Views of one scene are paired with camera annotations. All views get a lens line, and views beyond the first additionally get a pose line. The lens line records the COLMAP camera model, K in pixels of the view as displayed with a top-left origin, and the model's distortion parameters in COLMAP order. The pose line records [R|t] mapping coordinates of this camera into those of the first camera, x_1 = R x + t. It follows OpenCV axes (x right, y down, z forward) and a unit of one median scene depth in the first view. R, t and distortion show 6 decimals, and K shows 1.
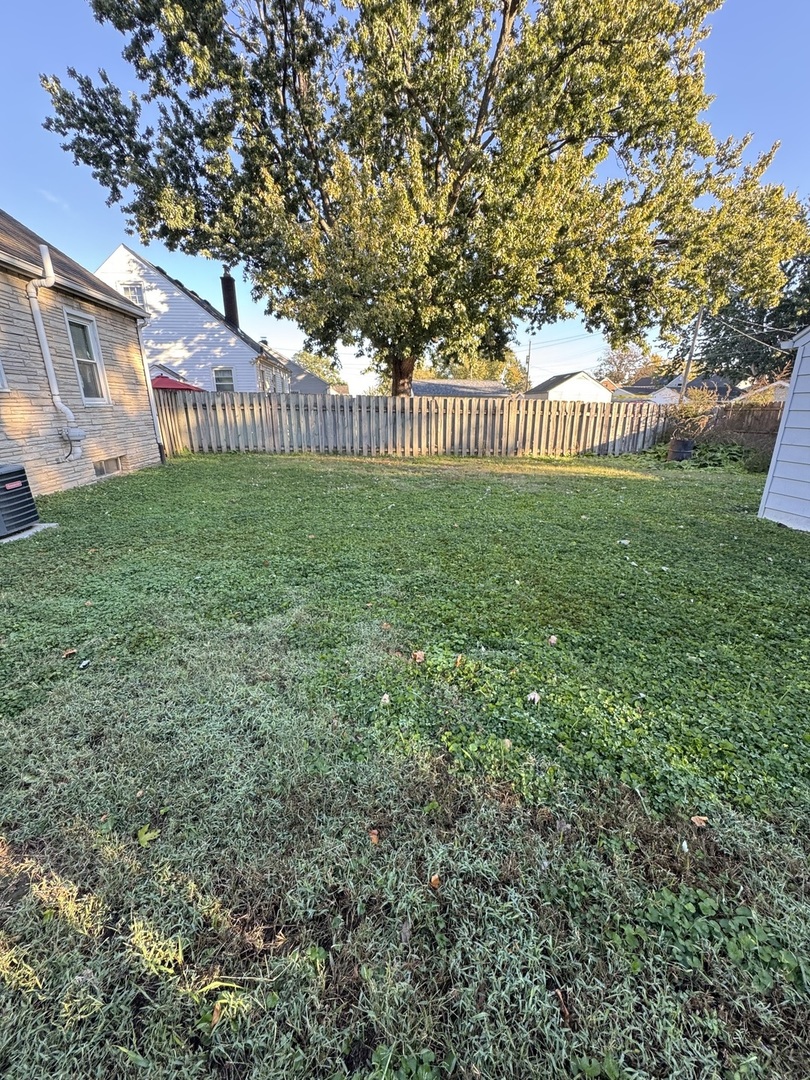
lens RADIAL K [[433.3, 0, 406.7], [0, 433.3, 540.3], [0, 0, 1]] dist [-0.004126, 0.000468]
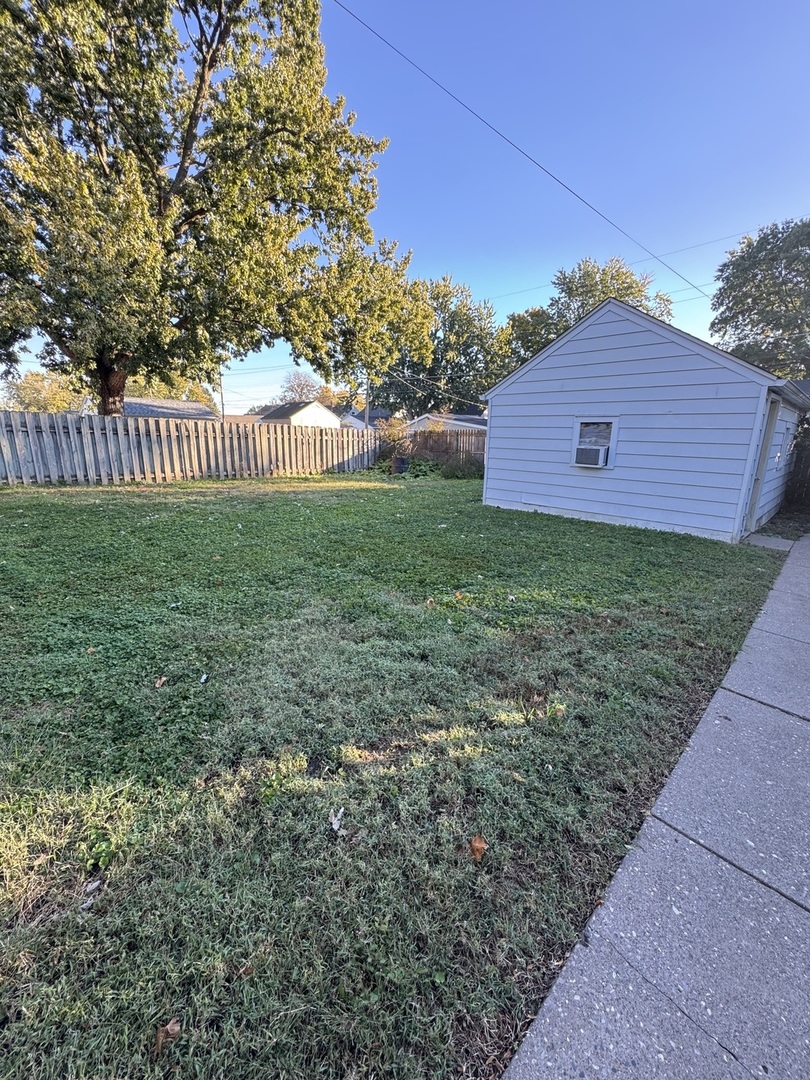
lens RADIAL K [[433.3, 0, 404.6], [0, 433.3, 540.8], [0, 0, 1]] dist [-0.004126, 0.000468]
pose [[0.778970, -0.139604, 0.611324, -0.172465], [0.167997, 0.985726, 0.011036, 0.005201], [-0.604138, 0.094104, 0.791304, -0.027275]]
